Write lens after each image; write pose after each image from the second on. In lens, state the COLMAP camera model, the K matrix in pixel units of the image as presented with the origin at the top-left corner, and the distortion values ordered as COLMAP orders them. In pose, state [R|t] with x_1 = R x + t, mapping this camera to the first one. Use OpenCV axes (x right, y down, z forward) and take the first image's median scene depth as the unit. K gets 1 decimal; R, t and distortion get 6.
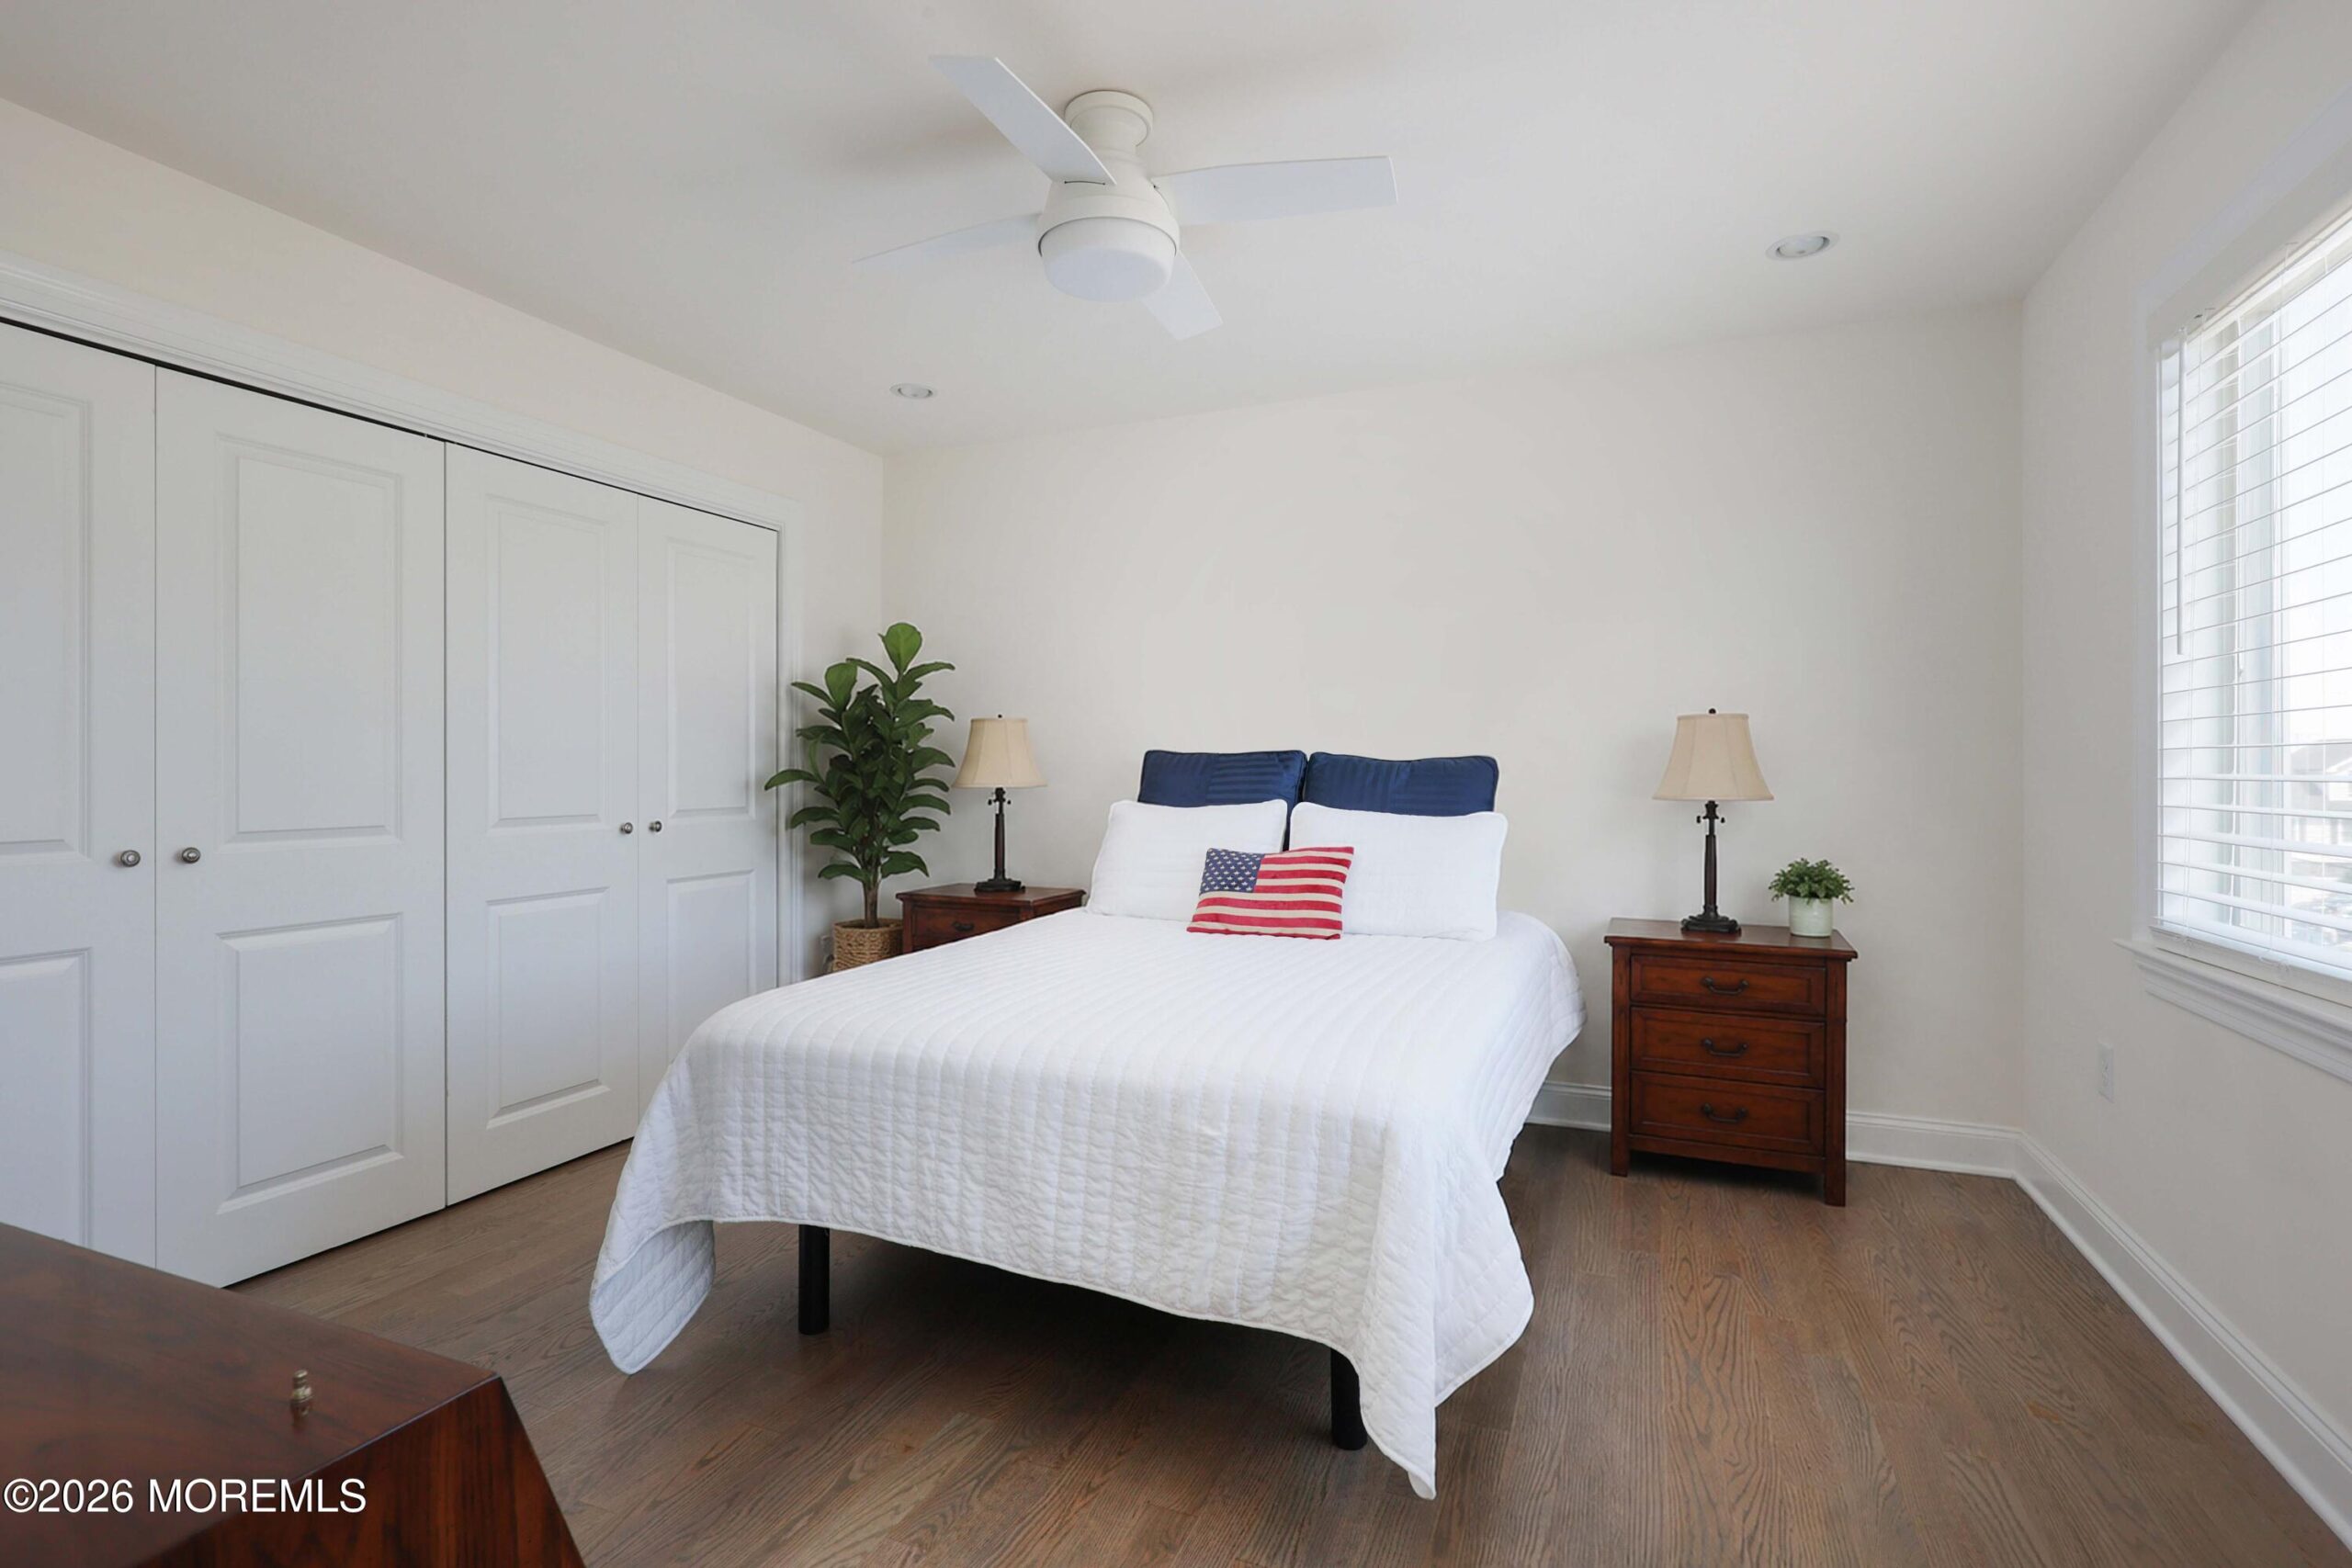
lens RADIAL K [[1145.2, 0, 1176.0], [0, 1145.2, 784.0], [0, 0, 1]] dist [-0.000095, -0.000023]
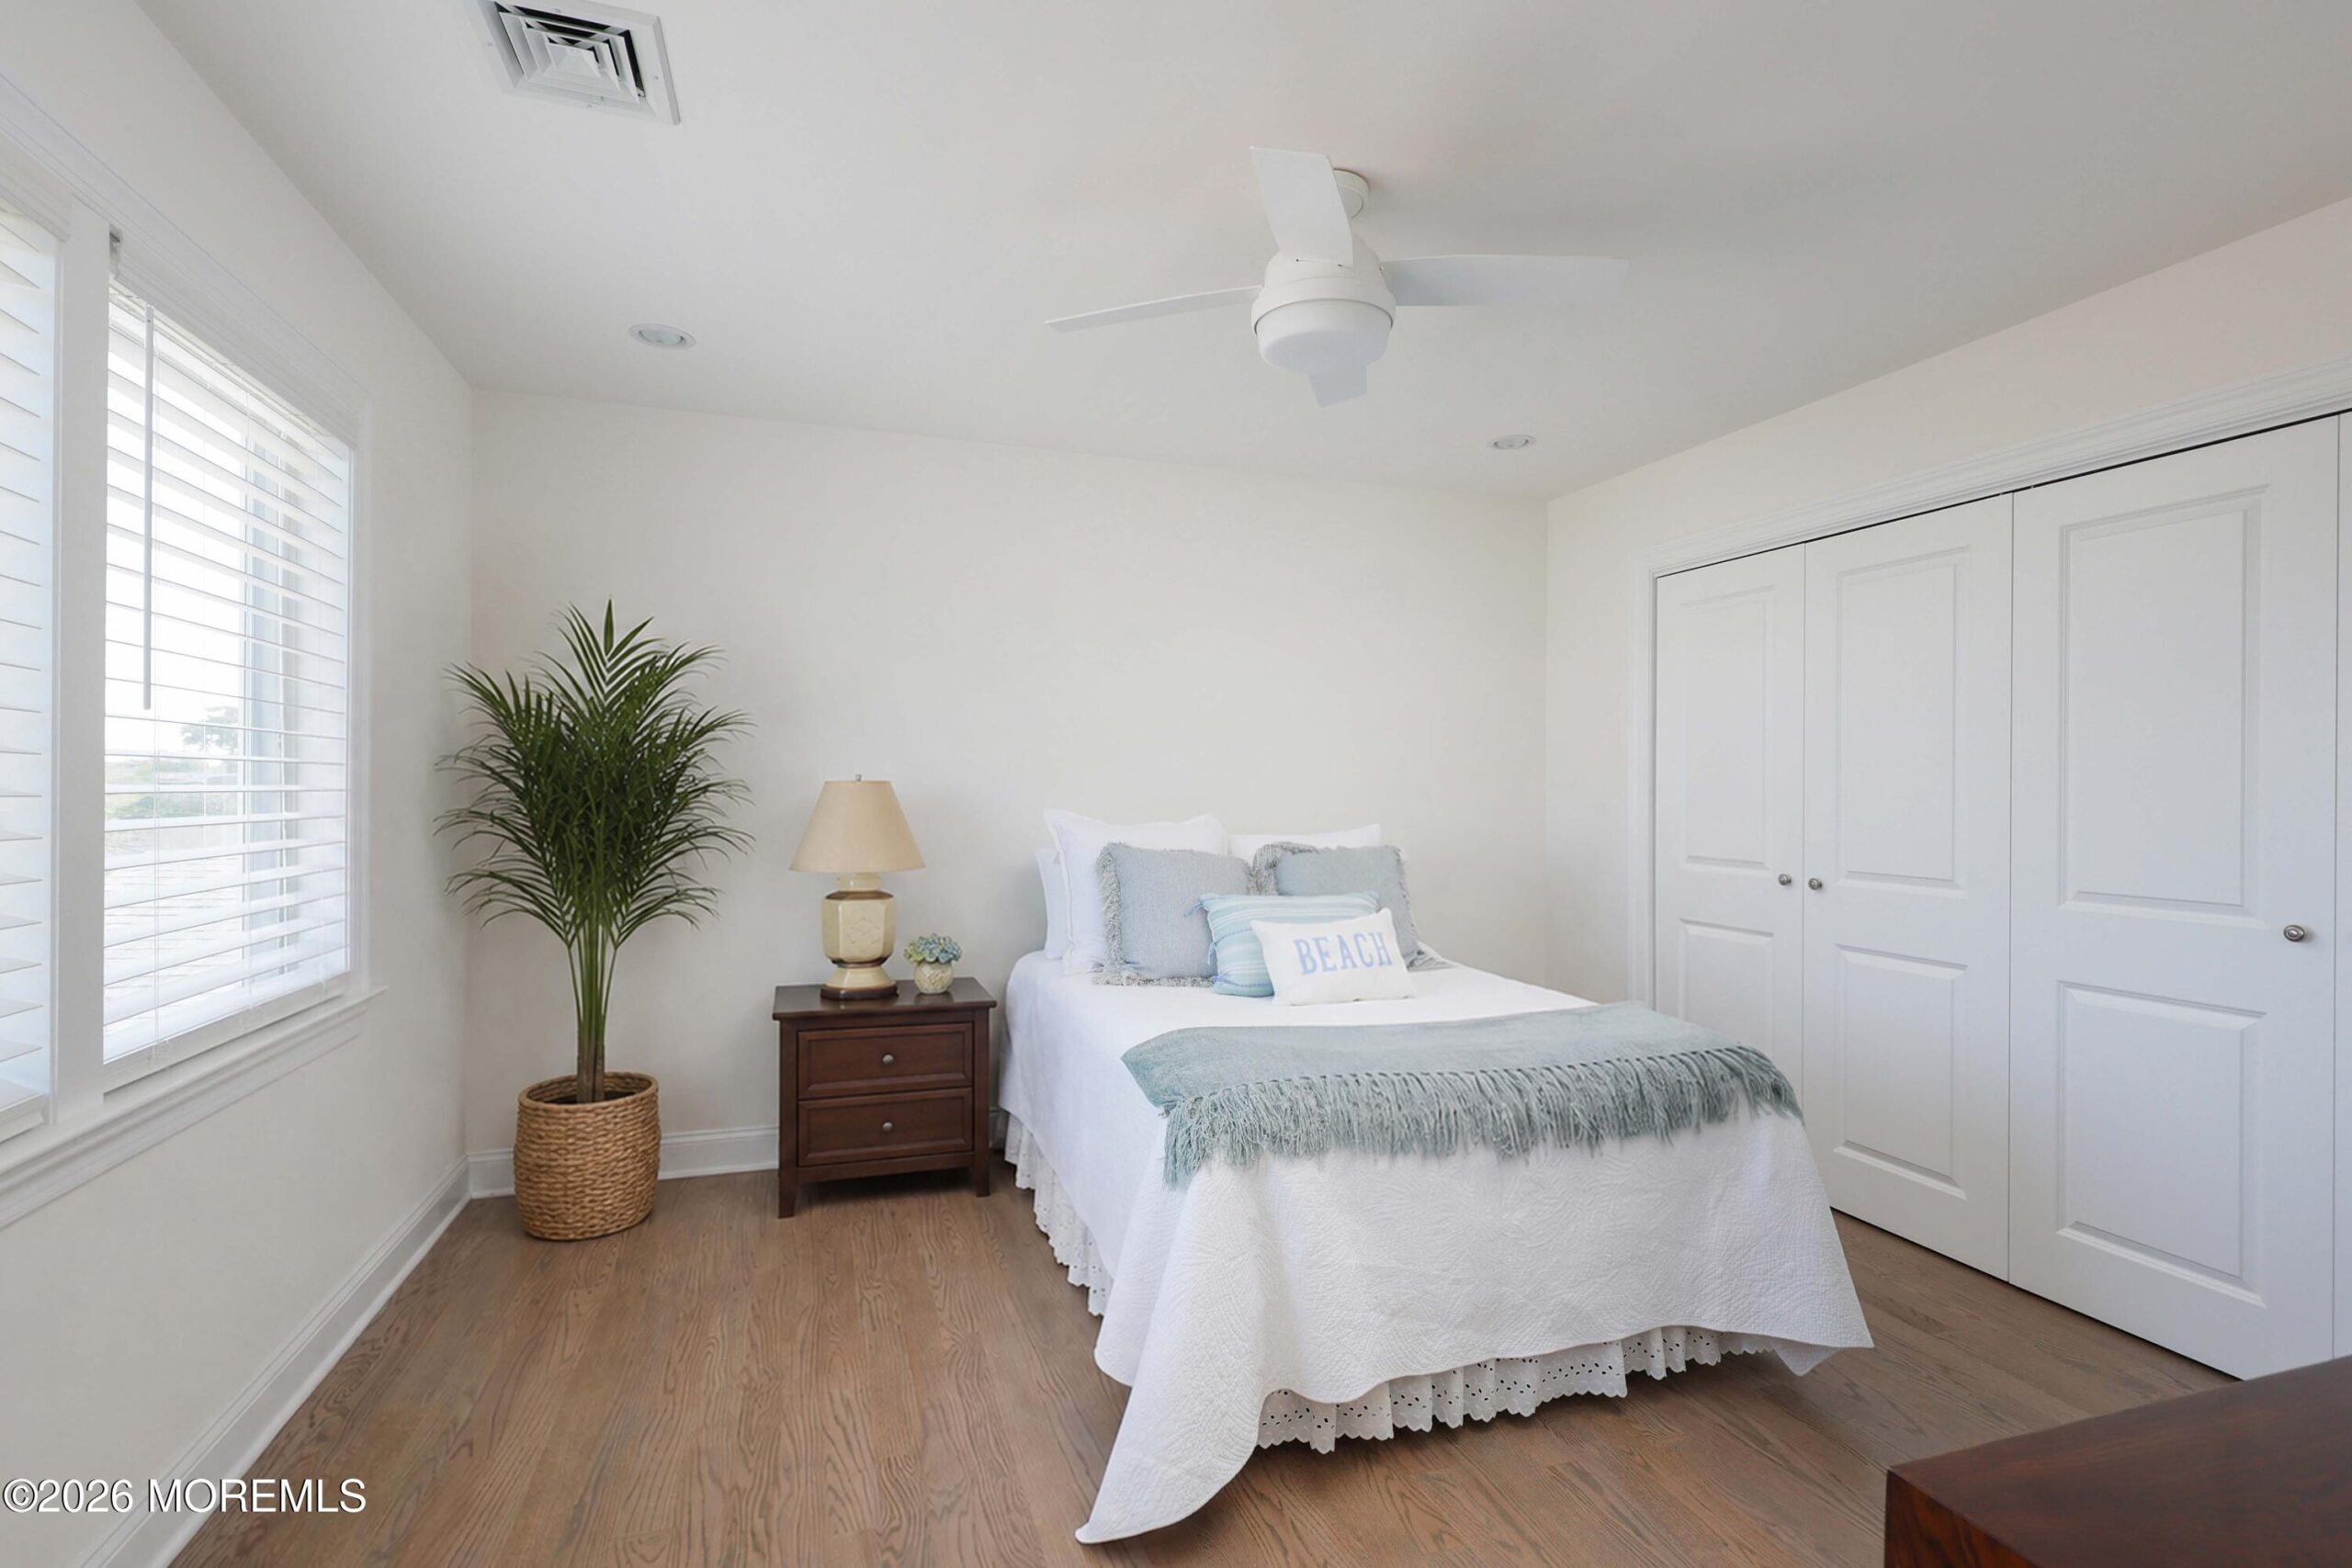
lens RADIAL K [[1050.5, 0, 1176.0], [0, 1050.5, 784.0], [0, 0, 1]] dist [-0.000218, -0.000072]
pose [[-0.751626, -0.035624, -0.658627, 0.513176], [-0.050739, 0.998704, 0.003884, -0.021766], [0.657635, 0.036337, -0.752460, 1.236129]]
